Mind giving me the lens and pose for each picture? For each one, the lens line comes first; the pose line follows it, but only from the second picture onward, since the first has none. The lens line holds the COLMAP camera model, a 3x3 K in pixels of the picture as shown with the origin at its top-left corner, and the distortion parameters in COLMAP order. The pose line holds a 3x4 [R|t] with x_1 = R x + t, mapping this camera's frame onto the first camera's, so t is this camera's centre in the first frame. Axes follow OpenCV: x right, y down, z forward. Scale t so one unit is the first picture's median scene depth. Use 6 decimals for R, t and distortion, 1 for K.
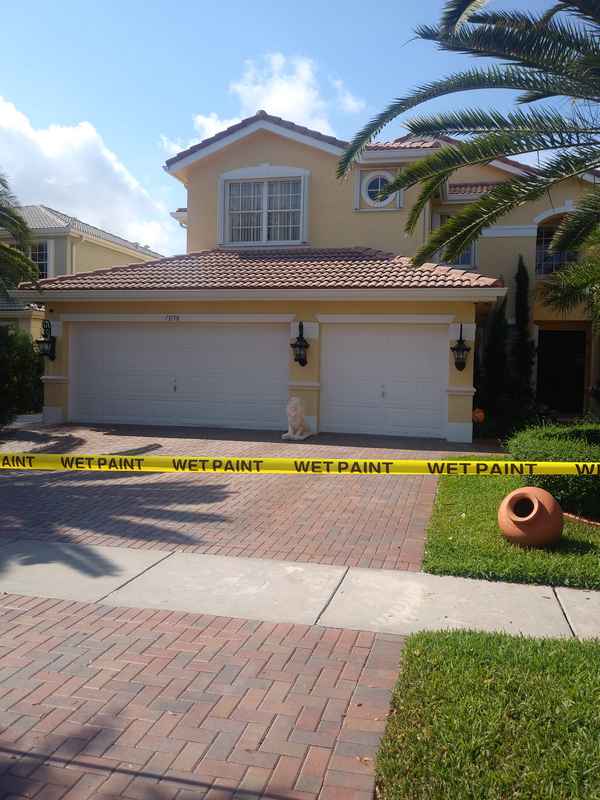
lens RADIAL K [[649.4, 0, 319.6], [0, 649.4, 399.3], [0, 0, 1]] dist [0.003804, -0.015715]
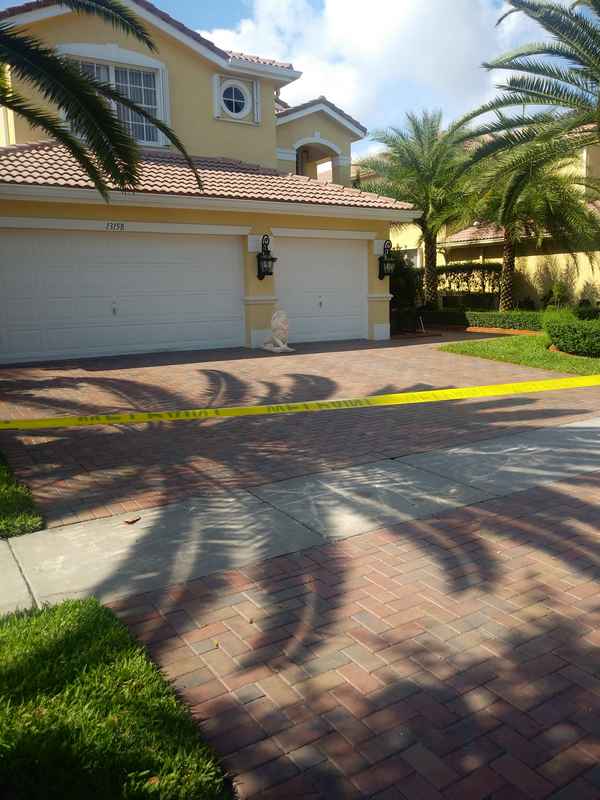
lens RADIAL K [[649.4, 0, 304.2], [0, 649.4, 402.2], [0, 0, 1]] dist [0.003804, -0.015715]
pose [[0.698962, -0.155971, 0.697943, -0.644119], [0.063764, 0.985633, 0.156405, -0.015837], [-0.712310, -0.064817, 0.698866, 0.211715]]
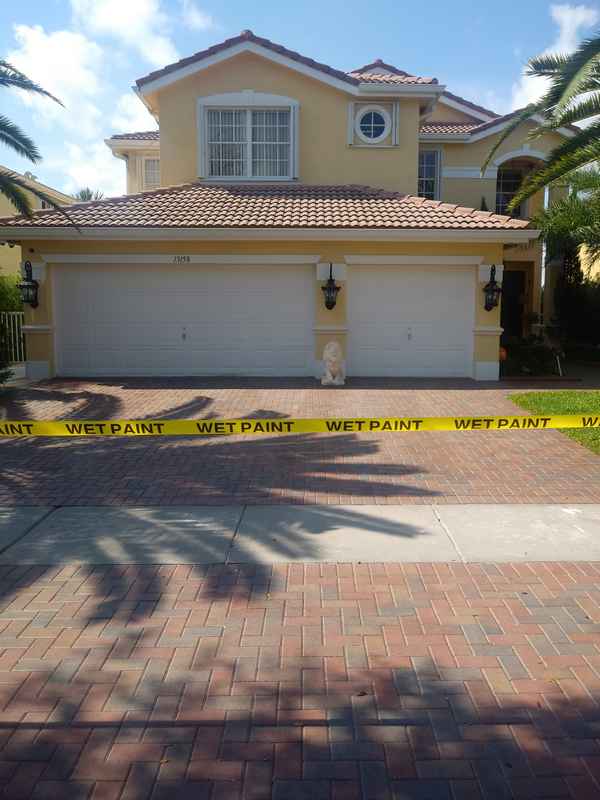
lens RADIAL K [[649.4, 0, 322.3], [0, 649.4, 400.0], [0, 0, 1]] dist [0.003804, -0.015715]
pose [[0.971662, -0.049732, 0.231082, -0.242765], [0.028737, 0.995218, 0.093353, -0.006736], [-0.234620, -0.084067, 0.968445, 0.044701]]
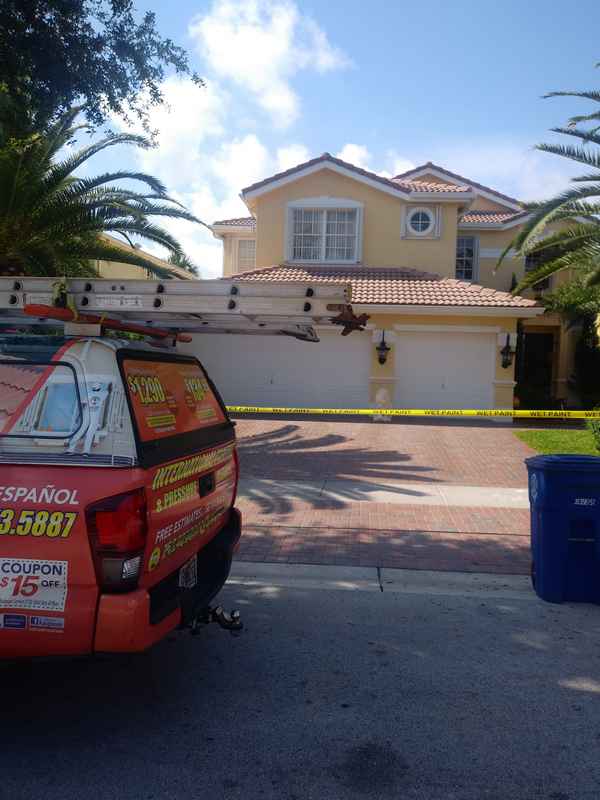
lens RADIAL K [[649.4, 0, 307.8], [0, 649.4, 405.6], [0, 0, 1]] dist [0.003804, -0.015715]
pose [[0.991405, -0.003956, 0.130771, -0.307942], [0.000332, 0.999616, 0.027720, -0.004521], [-0.130830, -0.027439, 0.991025, -0.234288]]
